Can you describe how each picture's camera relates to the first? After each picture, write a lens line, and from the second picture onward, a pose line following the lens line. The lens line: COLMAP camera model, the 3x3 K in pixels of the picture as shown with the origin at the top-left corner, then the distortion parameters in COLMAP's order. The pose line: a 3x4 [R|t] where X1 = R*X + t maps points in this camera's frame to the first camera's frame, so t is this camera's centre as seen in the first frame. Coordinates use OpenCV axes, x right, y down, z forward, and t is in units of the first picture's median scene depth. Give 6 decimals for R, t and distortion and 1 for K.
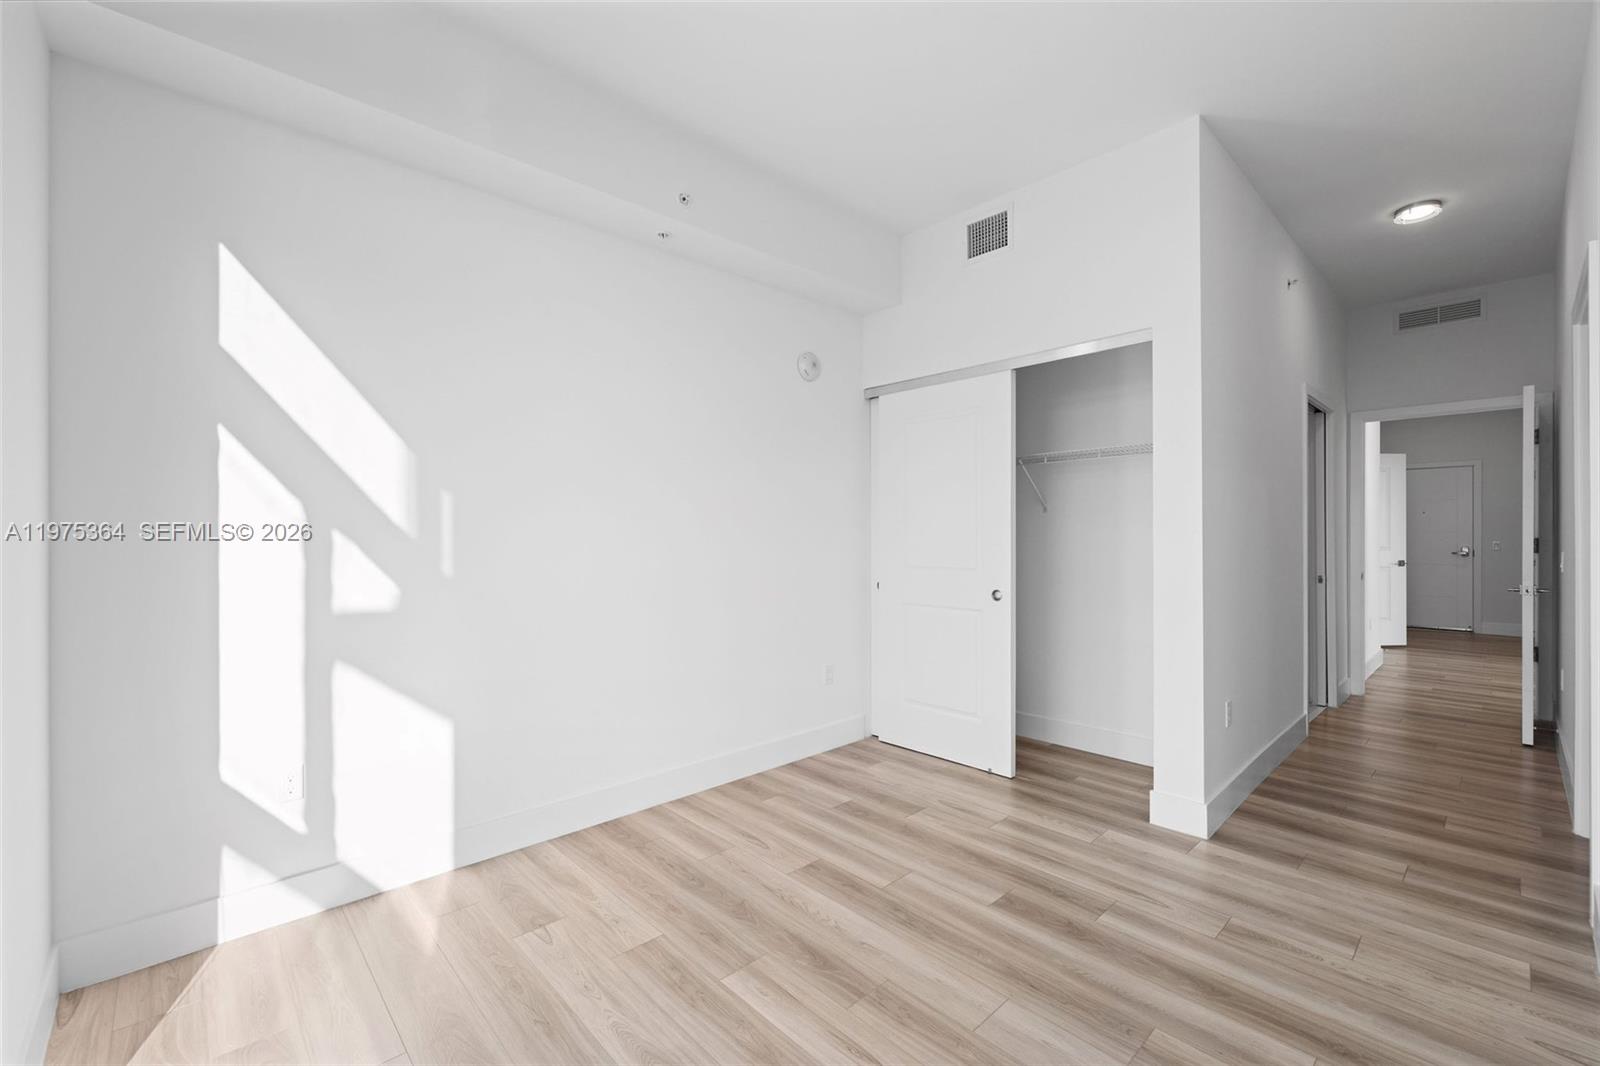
lens RADIAL K [[673.3, 0, 795.9], [0, 673.3, 526.4], [0, 0, 1]] dist [-0.002339, -0.000577]
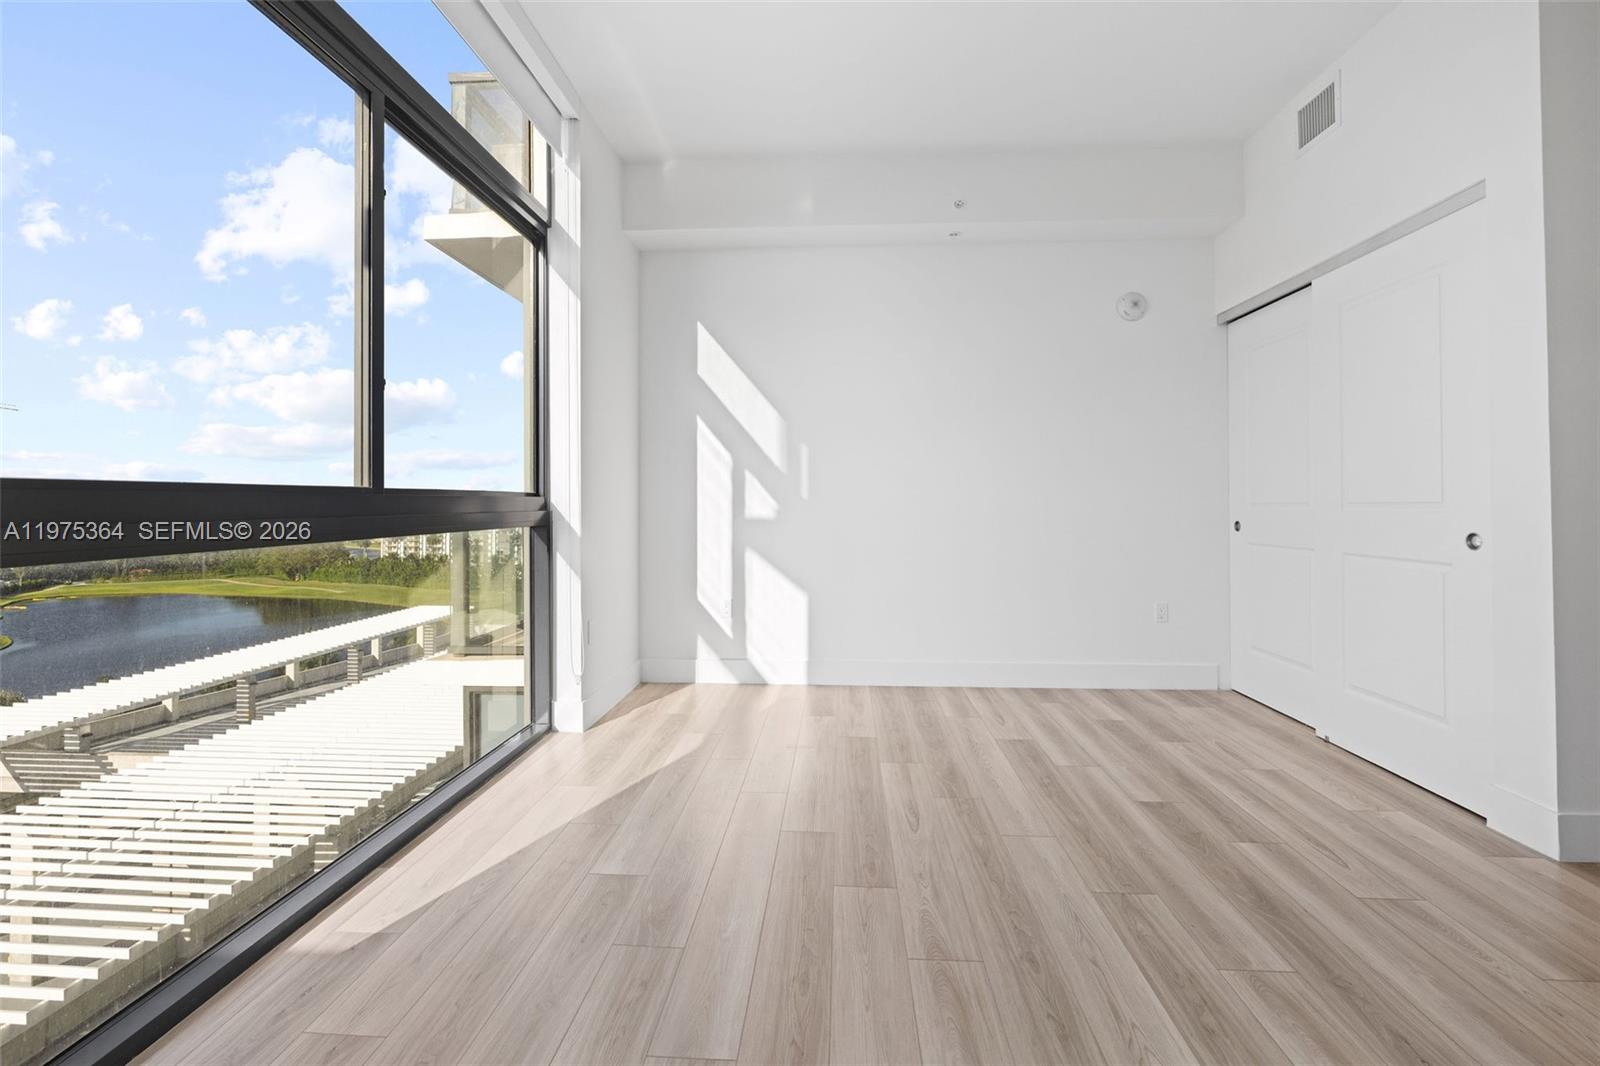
lens RADIAL K [[673.3, 0, 786.2], [0, 673.3, 487.0], [0, 0, 1]] dist [-0.002339, -0.000577]
pose [[0.683994, -0.015544, -0.729322, 0.658883], [0.008248, 0.999874, -0.013574, 0.073040], [0.729441, 0.003269, 0.684036, -0.124455]]
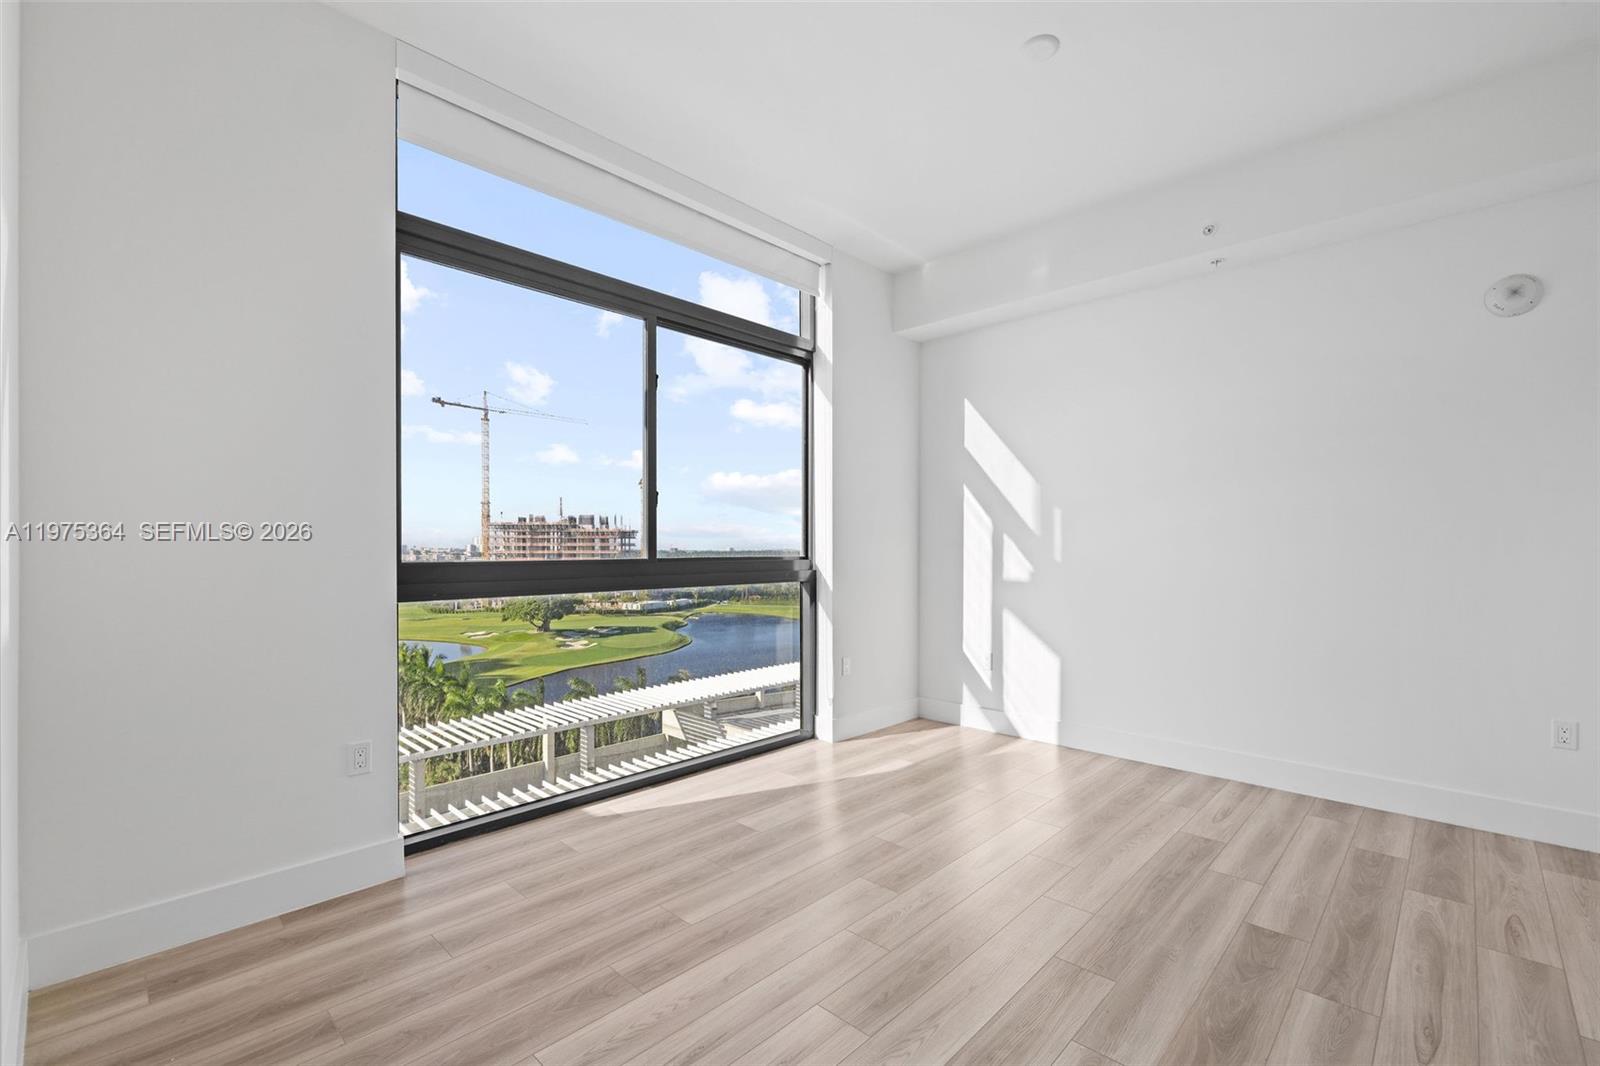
lens RADIAL K [[673.3, 0, 800.8], [0, 673.3, 546.5], [0, 0, 1]] dist [-0.002339, -0.000577]
pose [[0.063937, -0.001452, -0.997953, 1.120316], [0.010660, 0.999943, -0.000772, 0.035845], [0.997897, -0.010589, 0.063948, 0.315202]]
